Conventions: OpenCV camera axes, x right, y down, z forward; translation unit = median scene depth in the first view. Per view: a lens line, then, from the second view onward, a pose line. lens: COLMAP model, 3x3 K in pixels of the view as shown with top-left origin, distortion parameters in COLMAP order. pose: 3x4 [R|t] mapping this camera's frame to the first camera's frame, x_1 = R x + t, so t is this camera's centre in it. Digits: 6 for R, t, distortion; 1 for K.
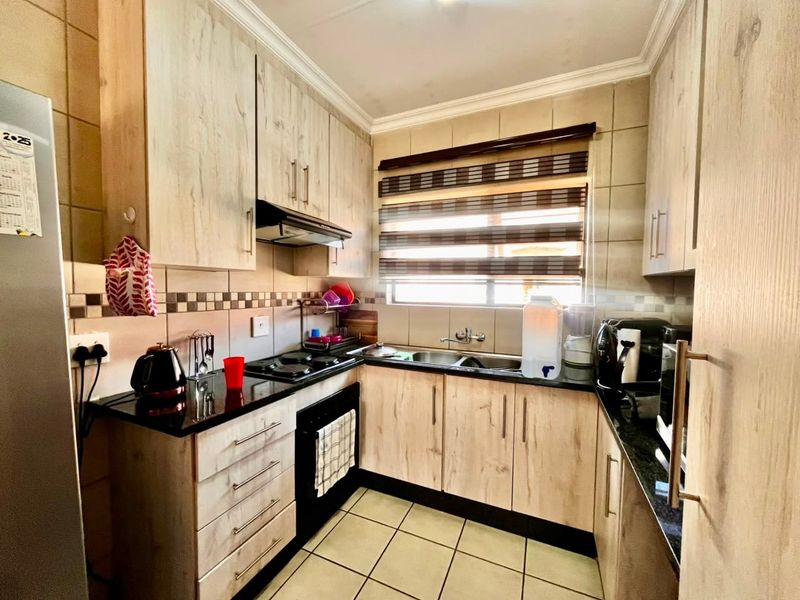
lens RADIAL K [[323.5, 0, 399.4], [0, 323.5, 302.3], [0, 0, 1]] dist [-0.004487, 0.000331]
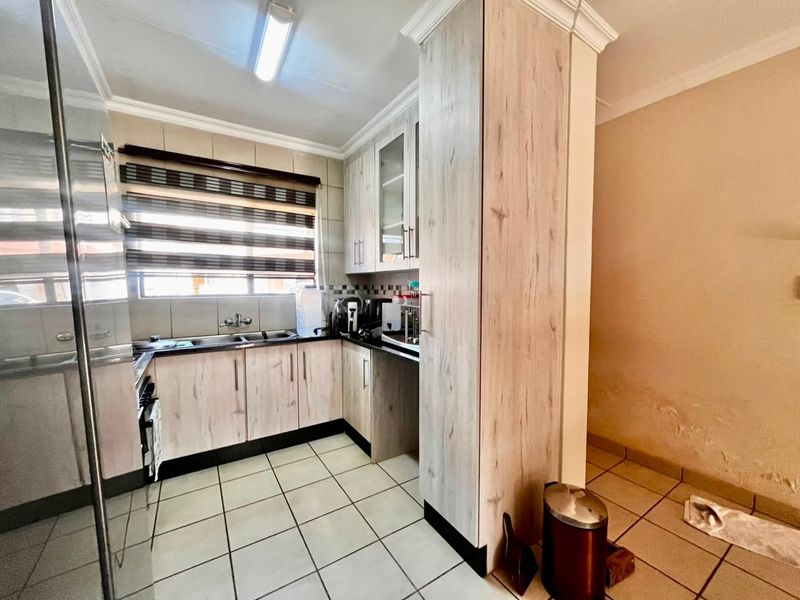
lens RADIAL K [[323.5, 0, 398.9], [0, 323.5, 302.6], [0, 0, 1]] dist [-0.004487, 0.000331]
pose [[0.539996, -0.055994, 0.839803, -0.541527], [0.046563, 0.998244, 0.036618, 0.022657], [-0.840378, 0.019331, 0.541655, -0.185287]]
